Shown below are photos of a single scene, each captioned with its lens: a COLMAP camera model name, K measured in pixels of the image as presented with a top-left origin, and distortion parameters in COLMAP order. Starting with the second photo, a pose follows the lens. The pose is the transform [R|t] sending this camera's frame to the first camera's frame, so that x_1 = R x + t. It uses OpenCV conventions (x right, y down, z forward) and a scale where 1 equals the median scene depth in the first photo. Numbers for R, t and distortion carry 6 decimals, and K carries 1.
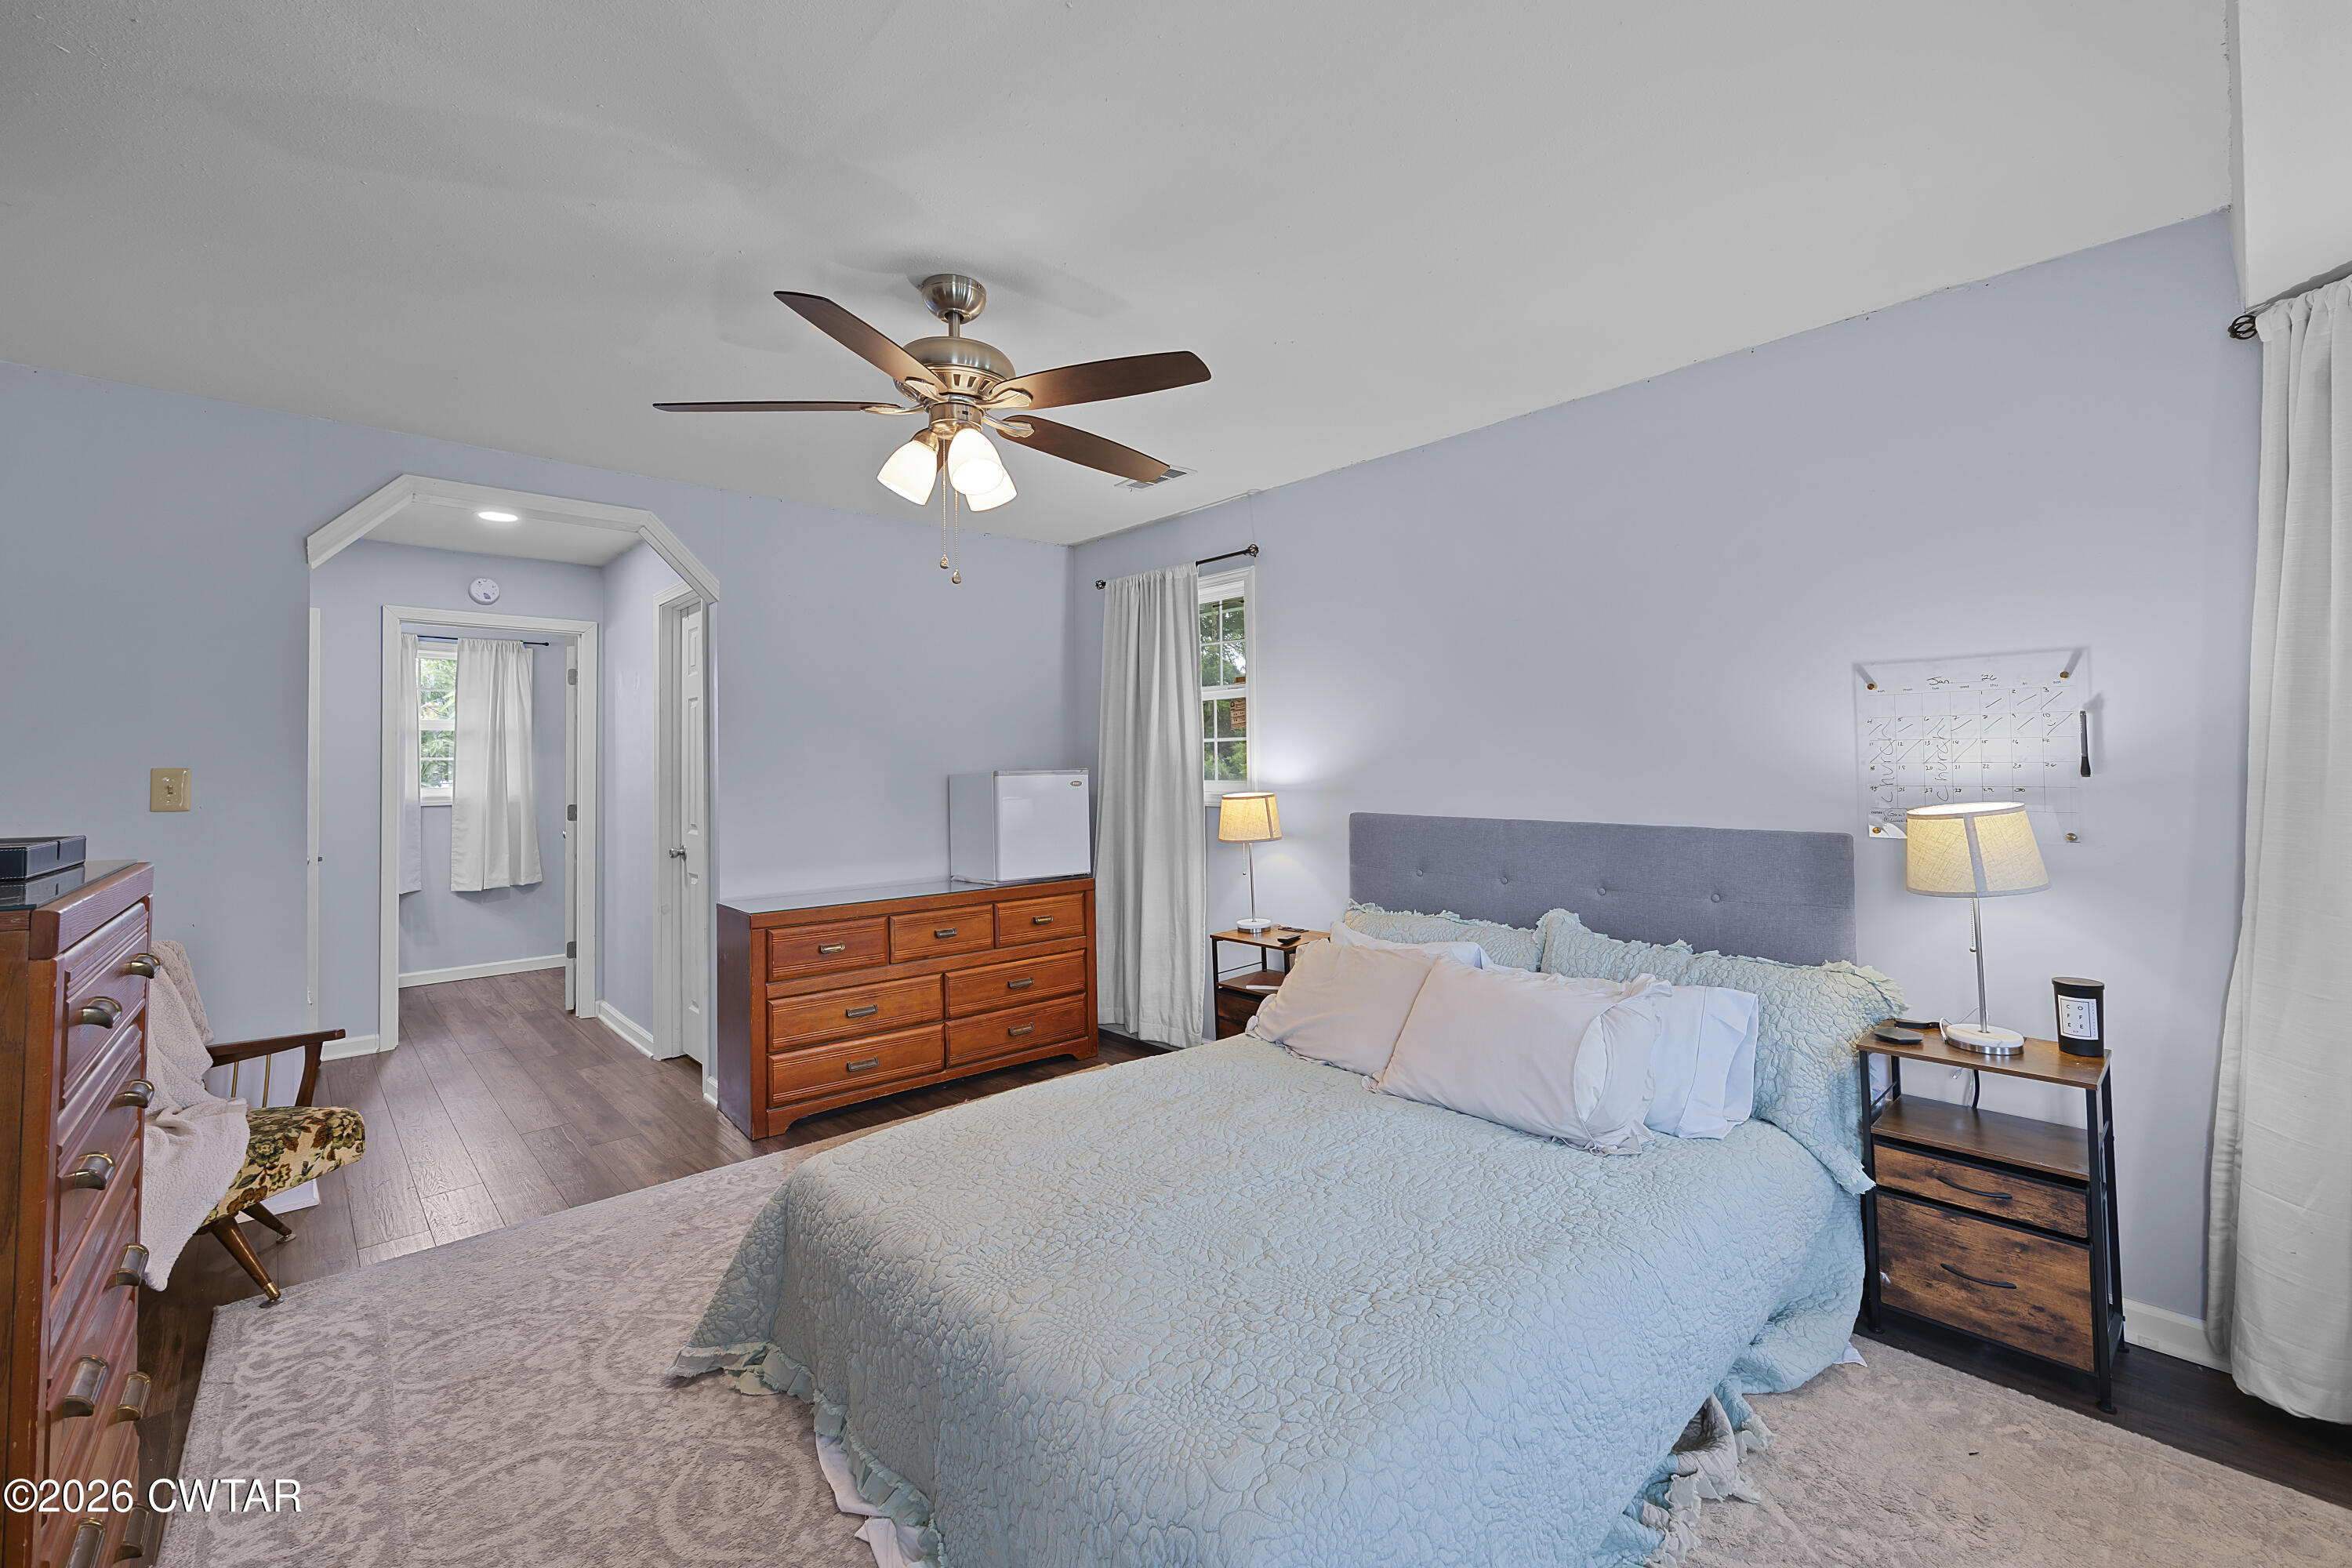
lens RADIAL K [[954.2, 0, 1179.7], [0, 954.2, 759.2], [0, 0, 1]] dist [-0.000163, -0.000009]
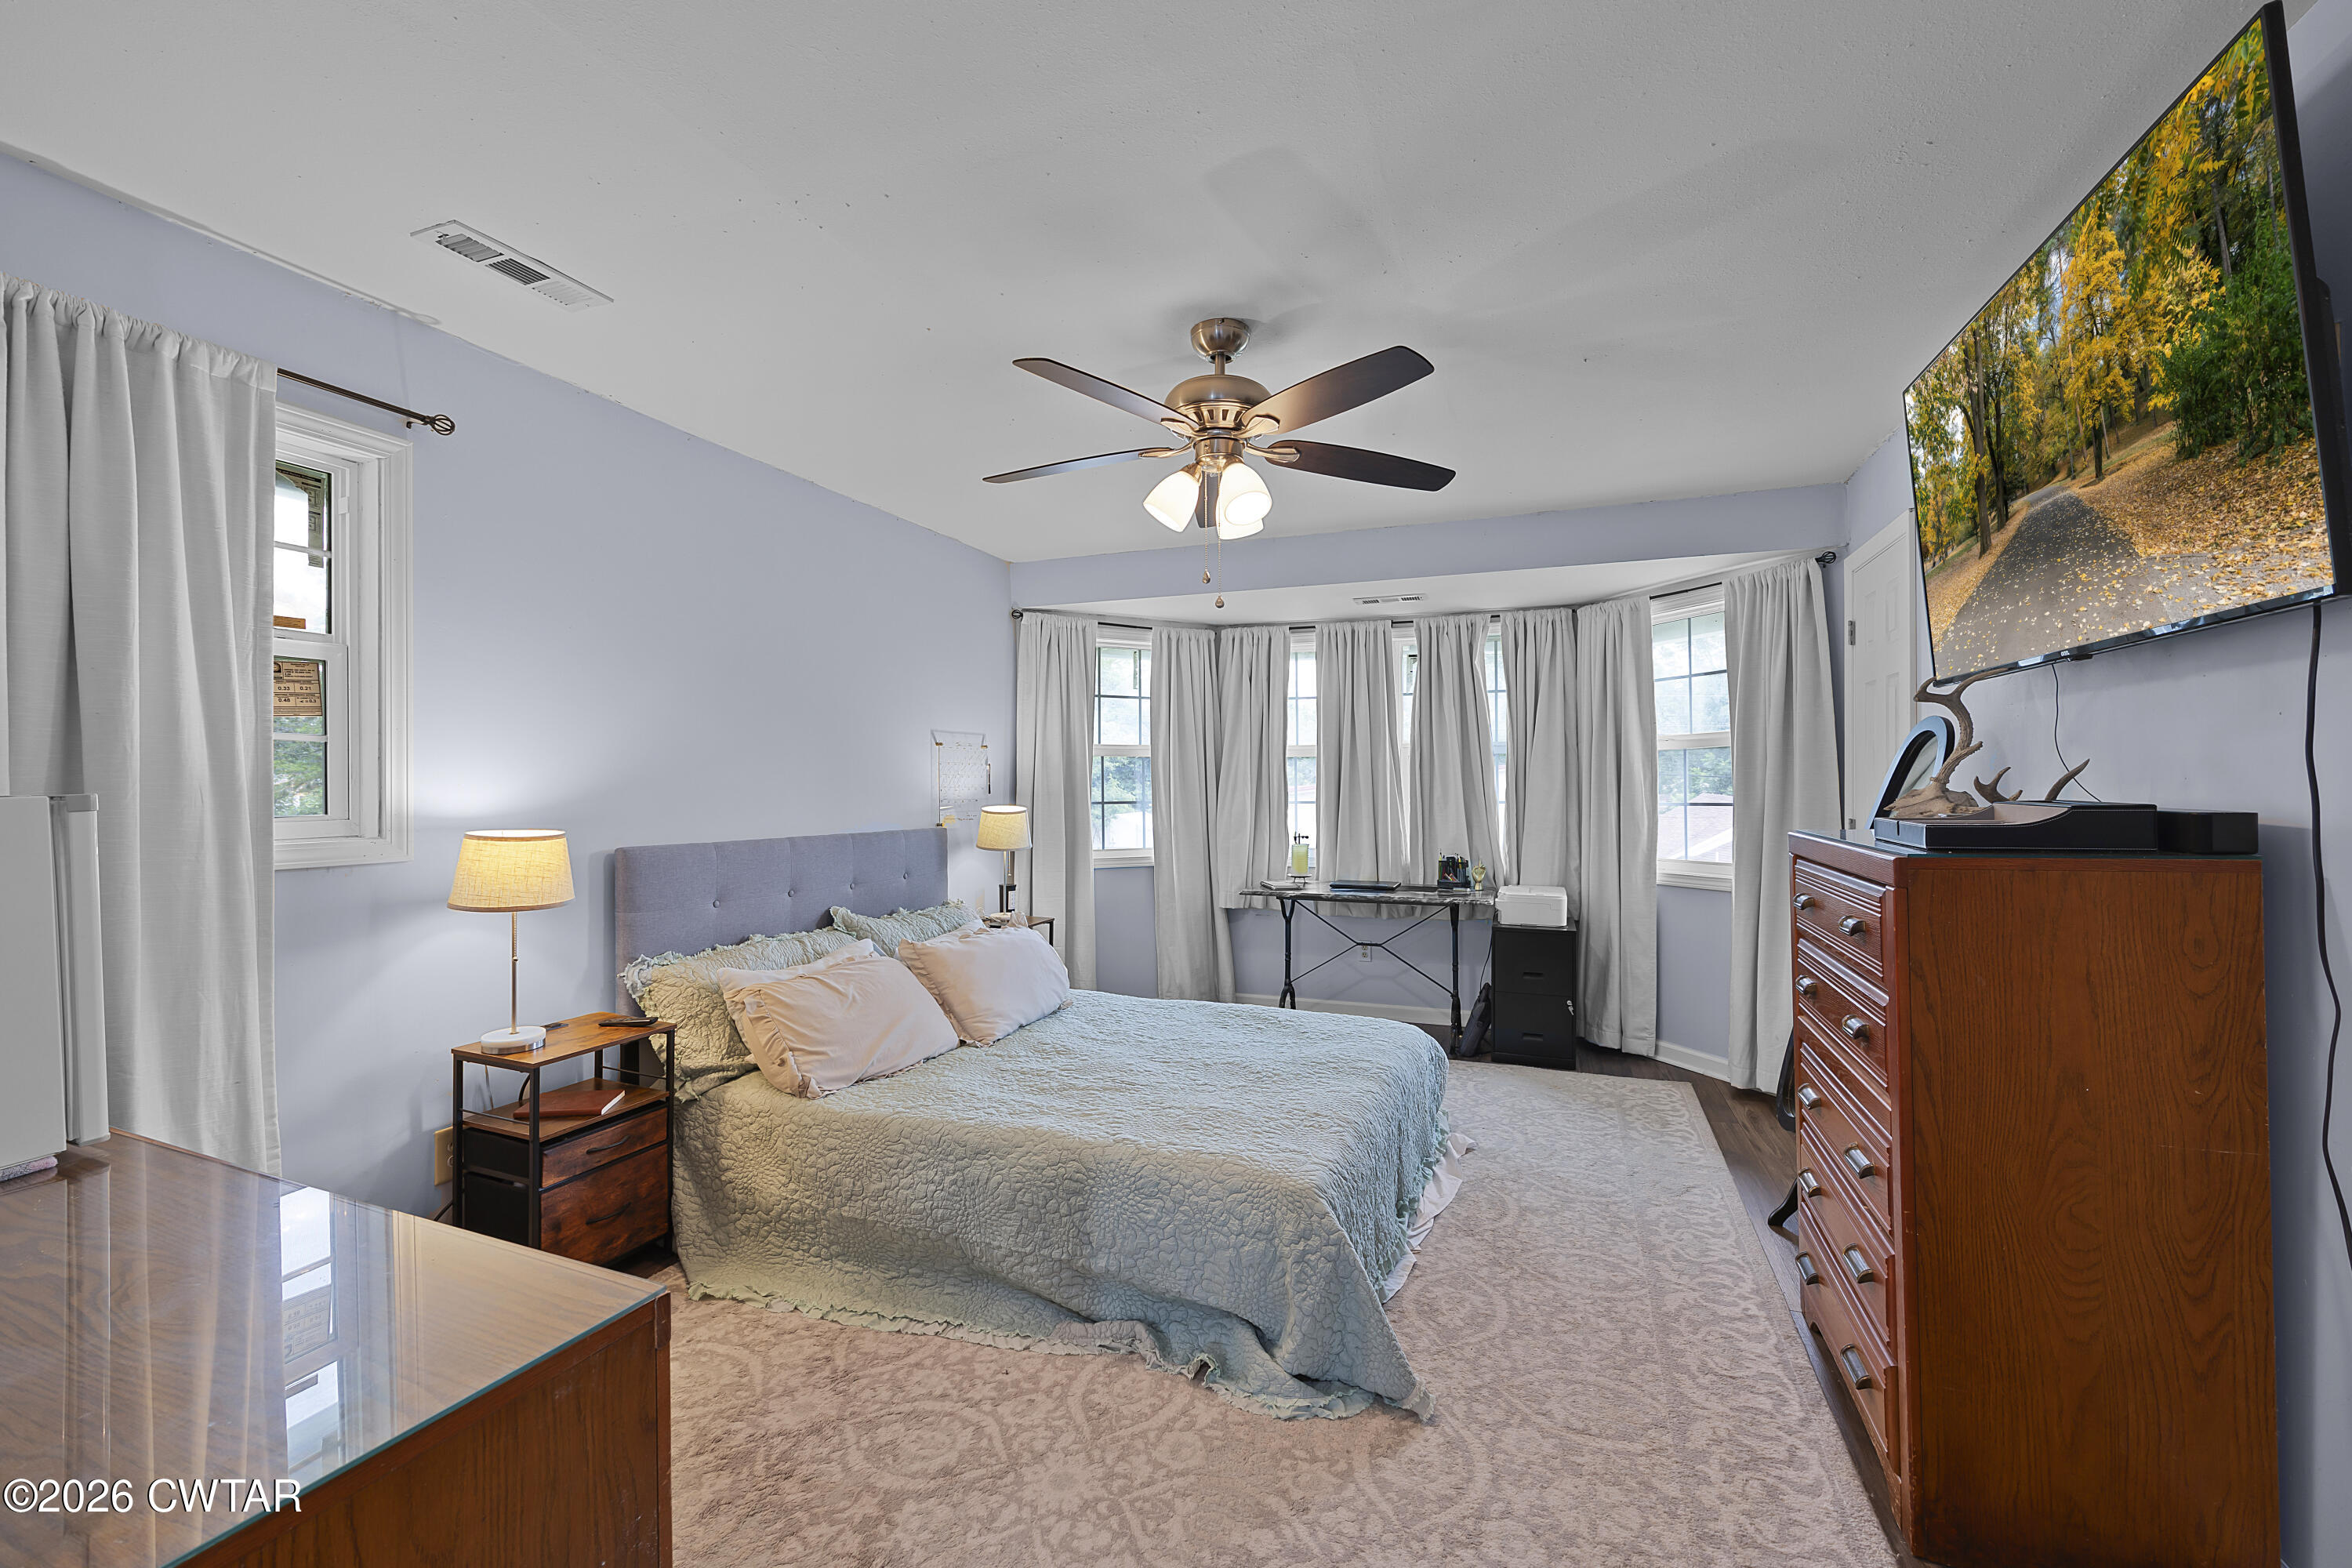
lens RADIAL K [[957.6, 0, 1180.4], [0, 957.6, 787.0], [0, 0, 1]] dist [0.000997, 0.000142]
pose [[-0.449313, 0.001926, 0.893372, -1.068407], [-0.006211, 0.999967, -0.005279, 0.010398], [-0.893353, -0.007921, -0.449287, 1.383785]]
